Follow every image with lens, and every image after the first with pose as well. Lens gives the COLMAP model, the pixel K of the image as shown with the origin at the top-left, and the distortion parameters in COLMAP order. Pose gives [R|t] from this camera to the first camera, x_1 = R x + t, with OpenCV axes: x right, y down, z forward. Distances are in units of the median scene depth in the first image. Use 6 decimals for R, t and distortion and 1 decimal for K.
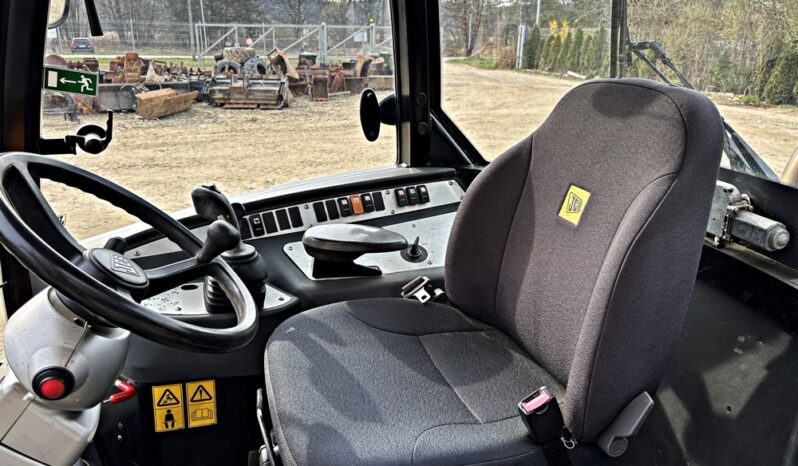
lens RADIAL K [[601.2, 0, 403.8], [0, 601.2, 233.0], [0, 0, 1]] dist [0.046079, -0.052471]
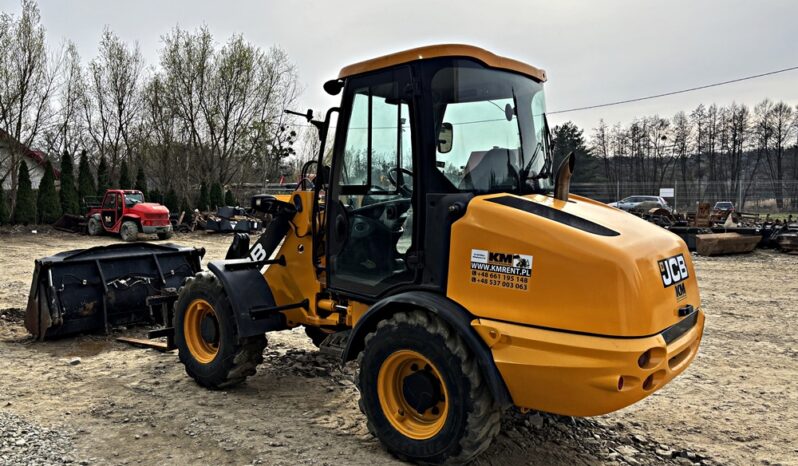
lens RADIAL K [[601.2, 0, 397.3], [0, 601.2, 230.3], [0, 0, 1]] dist [0.046079, -0.052471]
pose [[0.539362, 0.025510, -0.841688, 1.617355], [-0.250954, 0.958991, -0.131749, 0.456450], [0.803810, 0.282285, 0.523645, -0.724983]]
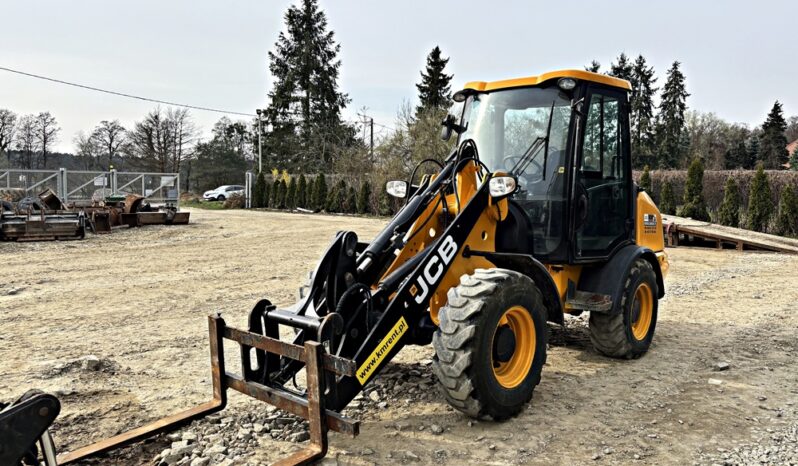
lens RADIAL K [[601.2, 0, 400.2], [0, 601.2, 222.2], [0, 0, 1]] dist [0.046079, -0.052471]
pose [[0.869174, -0.036675, 0.493144, -1.814529], [0.161568, 0.963578, -0.213105, 0.670460], [-0.467367, 0.264902, 0.843443, -1.445229]]
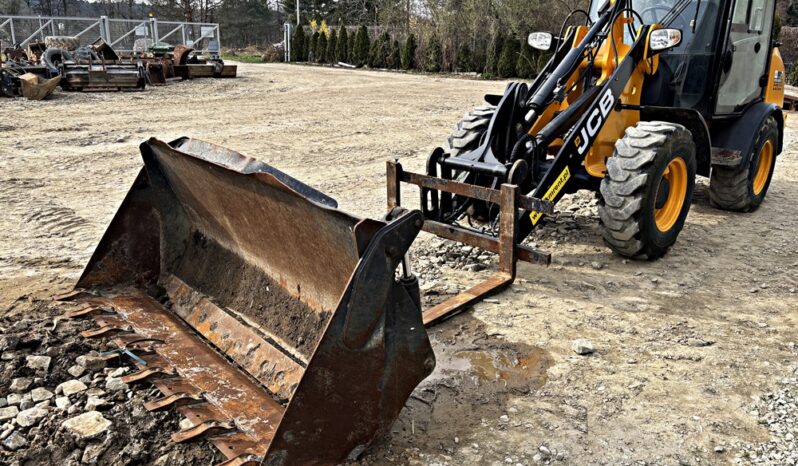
lens RADIAL K [[601.2, 0, 396.1], [0, 601.2, 231.7], [0, 0, 1]] dist [0.046079, -0.052471]
pose [[0.891677, -0.133763, 0.432457, -2.279829], [0.137513, 0.990239, 0.022754, 0.650871], [-0.431279, 0.039180, 0.901367, -1.357223]]
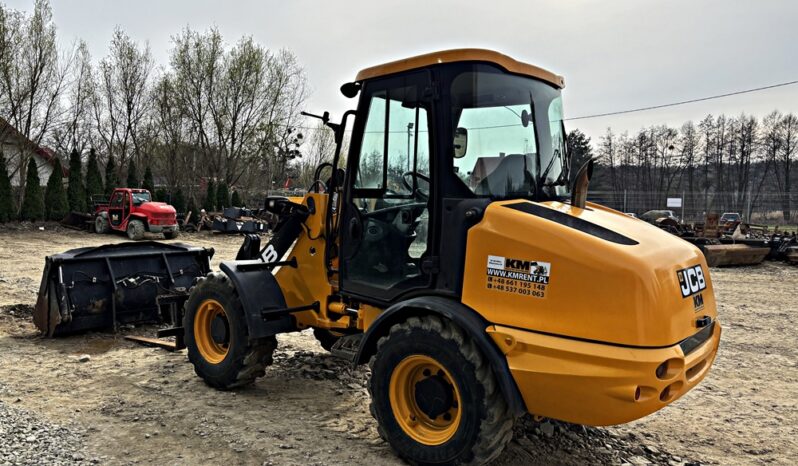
lens RADIAL K [[601.2, 0, 397.1], [0, 601.2, 233.8], [0, 0, 1]] dist [0.046079, -0.052471]
pose [[0.532521, 0.035444, -0.845674, 1.594255], [-0.271851, 0.953350, -0.131228, 0.464477], [0.801572, 0.299779, 0.517314, -0.746341]]
